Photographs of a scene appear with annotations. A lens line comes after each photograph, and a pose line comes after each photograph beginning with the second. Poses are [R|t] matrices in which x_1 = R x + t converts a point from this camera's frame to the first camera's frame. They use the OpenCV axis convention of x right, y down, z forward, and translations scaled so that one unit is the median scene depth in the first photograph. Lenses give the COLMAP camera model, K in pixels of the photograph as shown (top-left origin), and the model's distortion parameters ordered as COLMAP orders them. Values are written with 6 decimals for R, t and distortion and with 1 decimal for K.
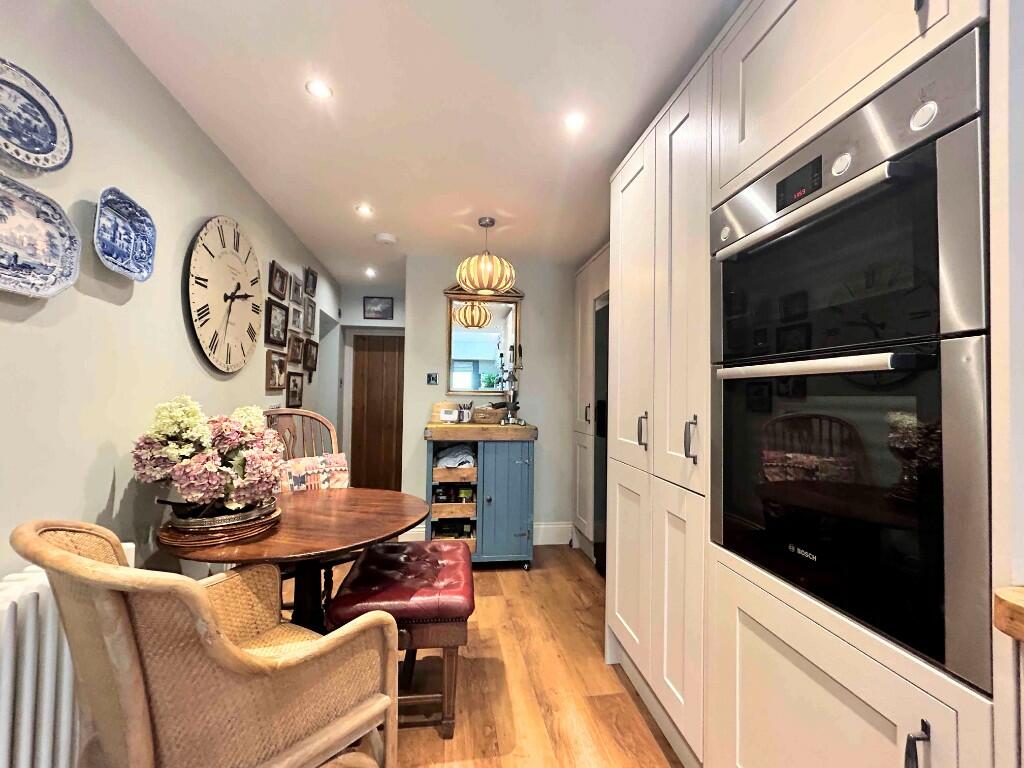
lens RADIAL K [[409.5, 0, 507.6], [0, 409.5, 384.7], [0, 0, 1]] dist [-0.000597, -0.000176]
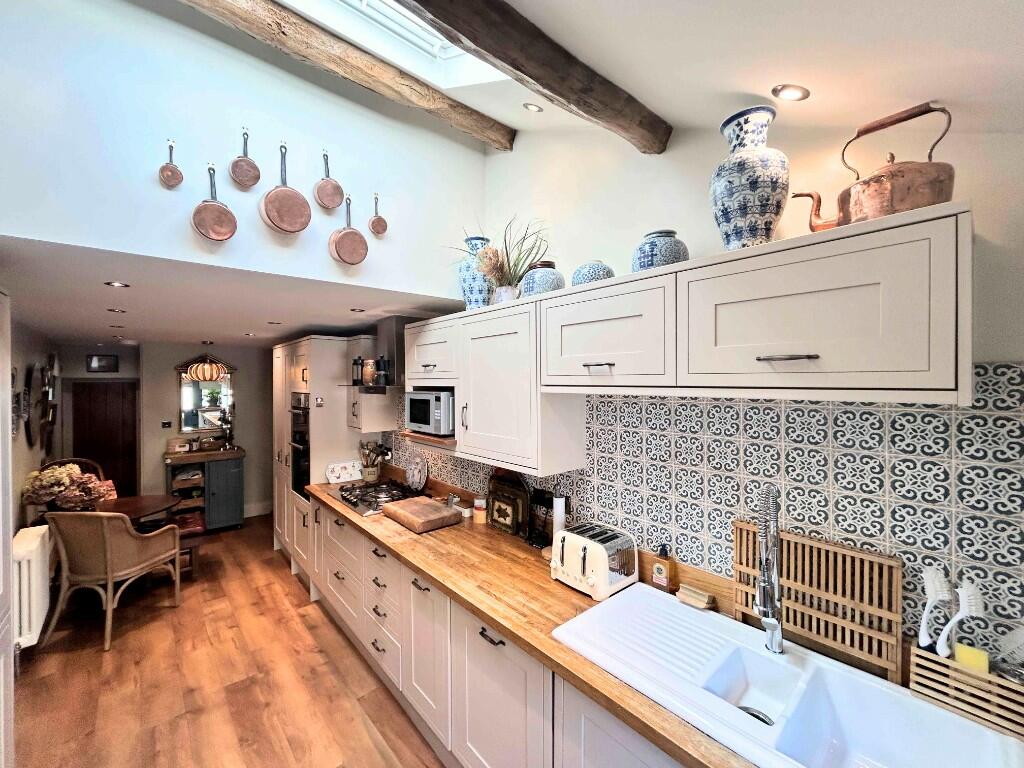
lens RADIAL K [[409.5, 0, 507.9], [0, 409.5, 381.9], [0, 0, 1]] dist [-0.000597, -0.000176]
pose [[0.836930, -0.019790, 0.546953, 0.062969], [0.004886, 0.999576, 0.028690, -0.249585], [-0.547289, -0.021339, 0.836672, -1.171589]]
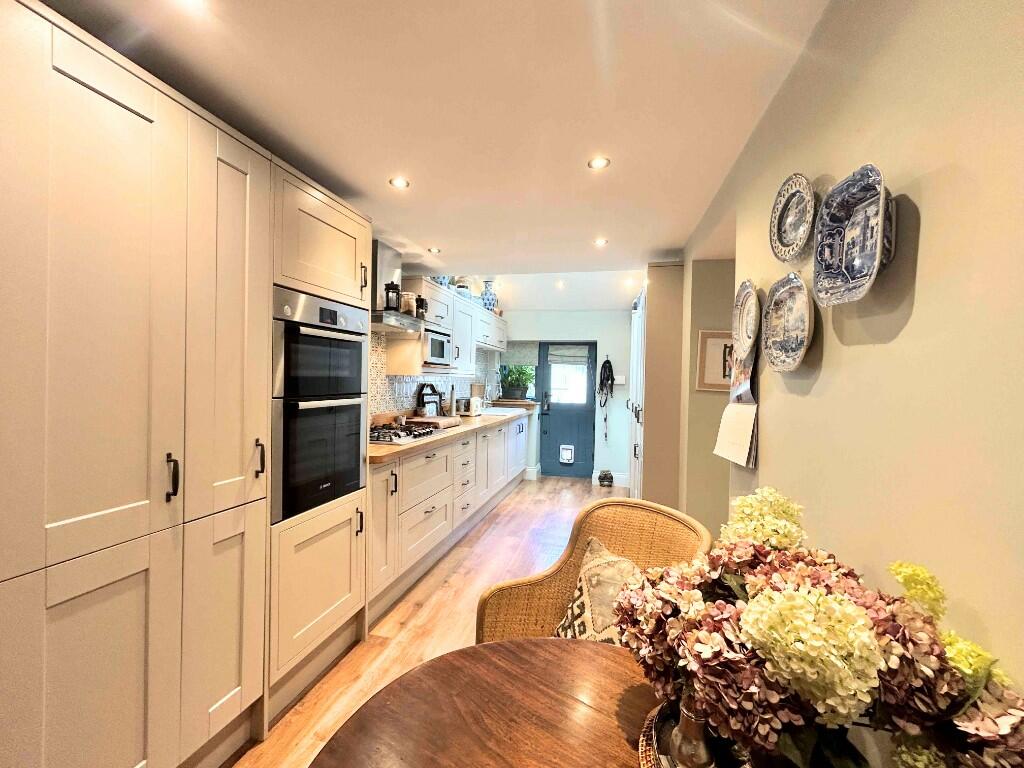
lens RADIAL K [[409.5, 0, 511.7], [0, 409.5, 386.4], [0, 0, 1]] dist [-0.000597, -0.000176]
pose [[-0.918579, -0.040863, 0.393120, -0.639625], [-0.043715, 0.999043, 0.001700, -0.105067], [-0.392813, -0.015624, -0.919486, 1.613213]]
